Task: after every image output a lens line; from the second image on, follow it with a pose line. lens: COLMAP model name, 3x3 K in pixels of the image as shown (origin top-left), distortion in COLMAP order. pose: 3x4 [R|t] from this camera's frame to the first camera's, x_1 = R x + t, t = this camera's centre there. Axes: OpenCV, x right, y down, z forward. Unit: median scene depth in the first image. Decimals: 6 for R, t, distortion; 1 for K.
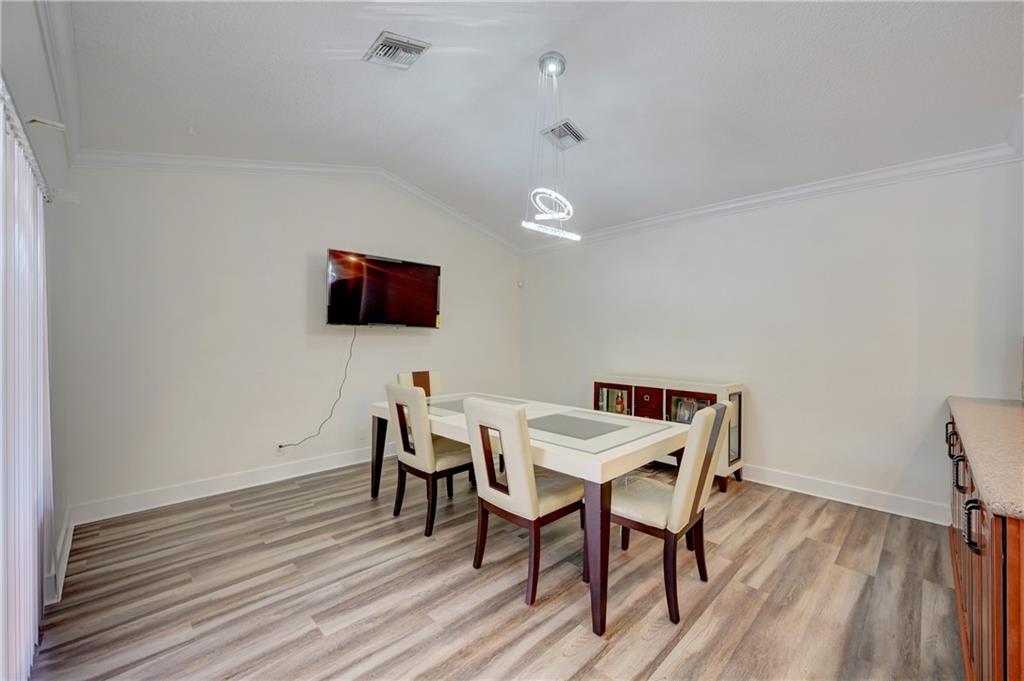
lens RADIAL K [[404.4, 0, 515.8], [0, 404.4, 340.4], [0, 0, 1]] dist [0.000786, 0.000072]
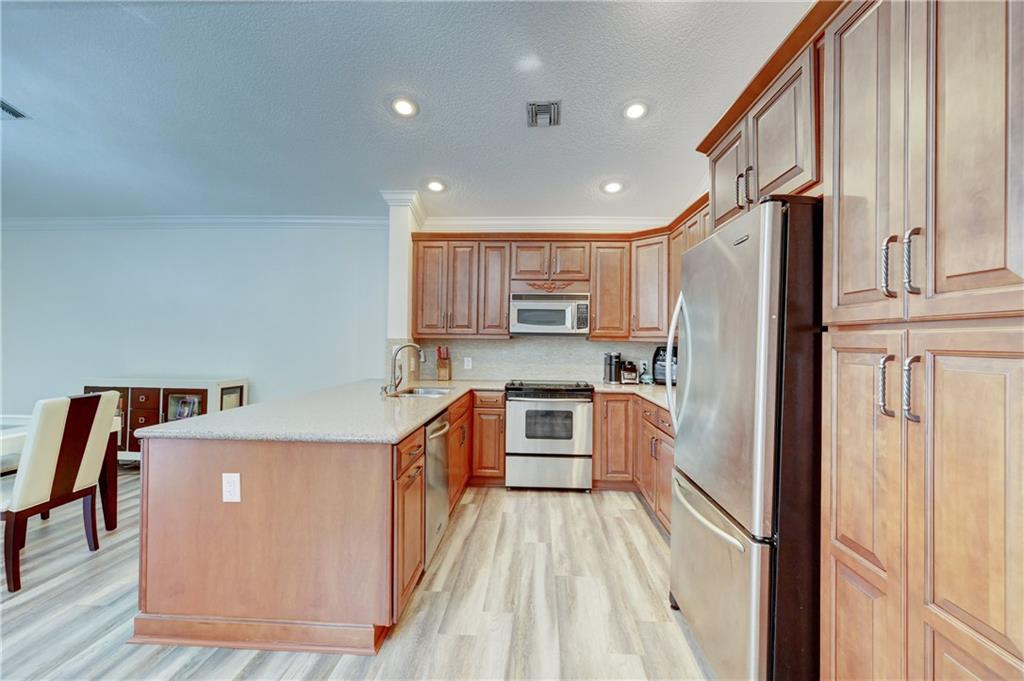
lens RADIAL K [[428.2, 0, 512.0], [0, 428.2, 340.5], [0, 0, 1]] dist [-0.000823, -0.000001]
pose [[0.738329, 0.005667, 0.674416, 0.420677], [-0.004597, 0.999984, -0.003370, 0.000611], [-0.674425, -0.000612, 0.738343, -0.552480]]
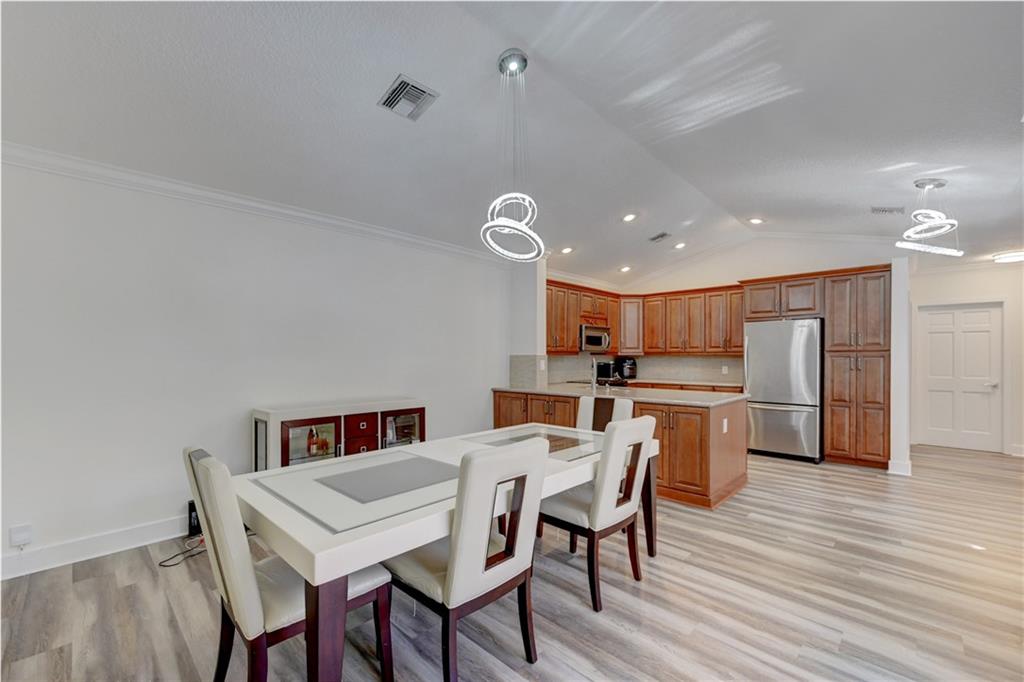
lens RADIAL K [[417.9, 0, 512.7], [0, 417.9, 357.9], [0, 0, 1]] dist [0.001376, 0.000086]
pose [[-0.019752, -0.008985, 0.999765, -0.871210], [0.007866, 0.999927, 0.009141, -0.015517], [-0.999774, 0.008044, -0.019679, 1.020723]]
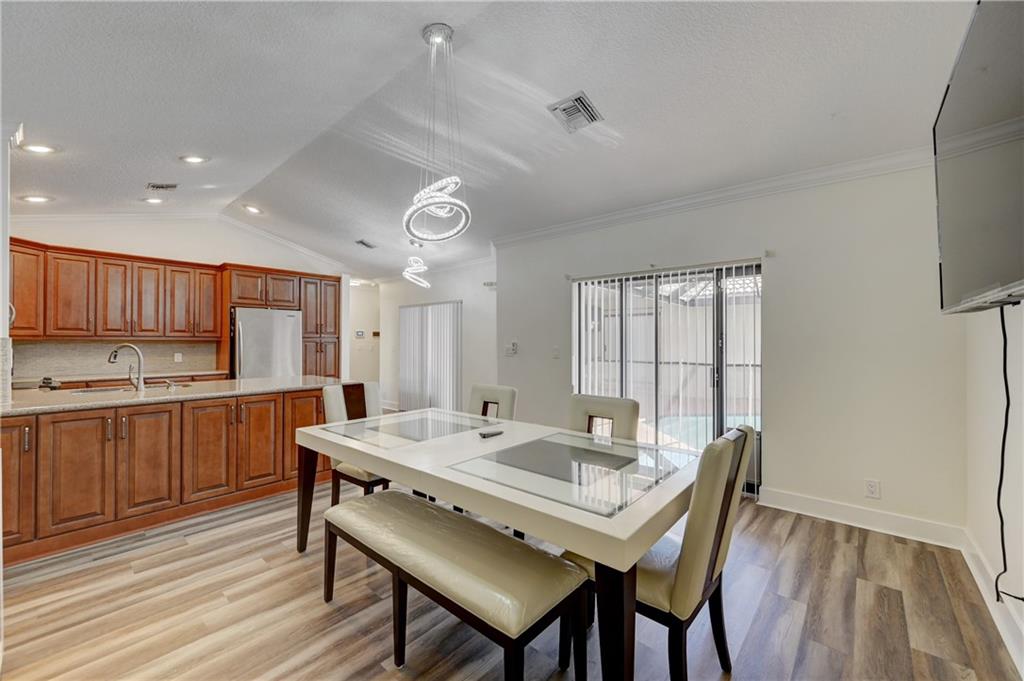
lens RADIAL K [[404.4, 0, 515.8], [0, 404.4, 340.4], [0, 0, 1]] dist [0.000786, 0.000072]
pose [[-0.996835, -0.005233, -0.079324, -0.014179], [-0.005438, 0.999982, 0.002374, -0.013162], [0.079310, 0.002798, -0.996846, 1.907863]]
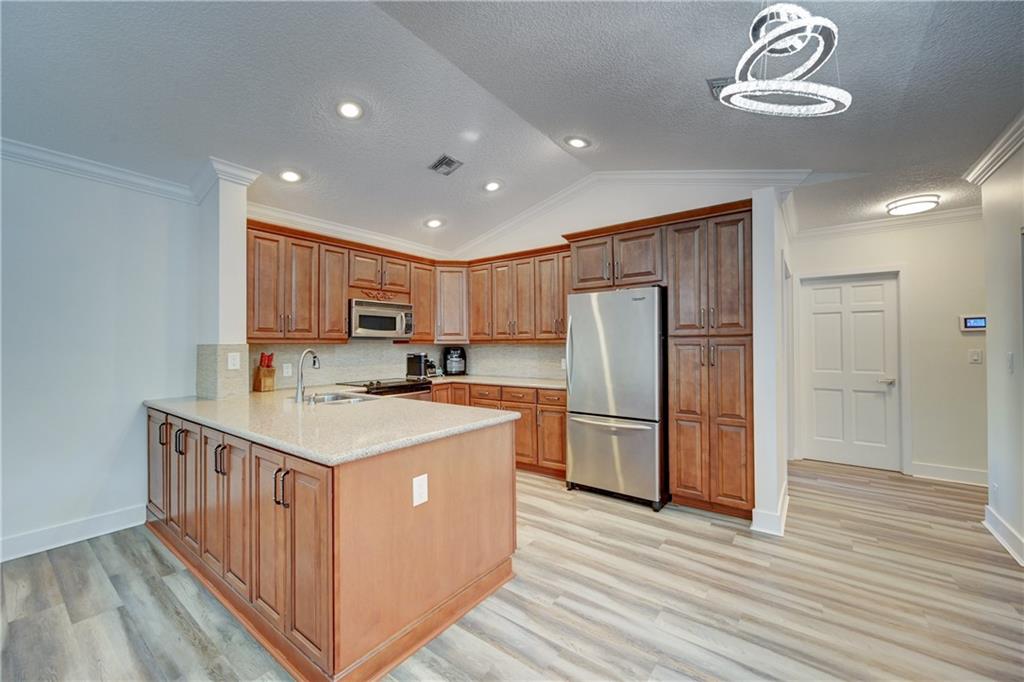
lens RADIAL K [[404.4, 0, 515.8], [0, 404.4, 340.9], [0, 0, 1]] dist [0.000786, 0.000072]
pose [[-0.148069, 0.005454, 0.988962, -0.135545], [0.010706, 0.999935, -0.003911, -0.005132], [-0.988919, 0.010008, -0.148118, 0.202131]]
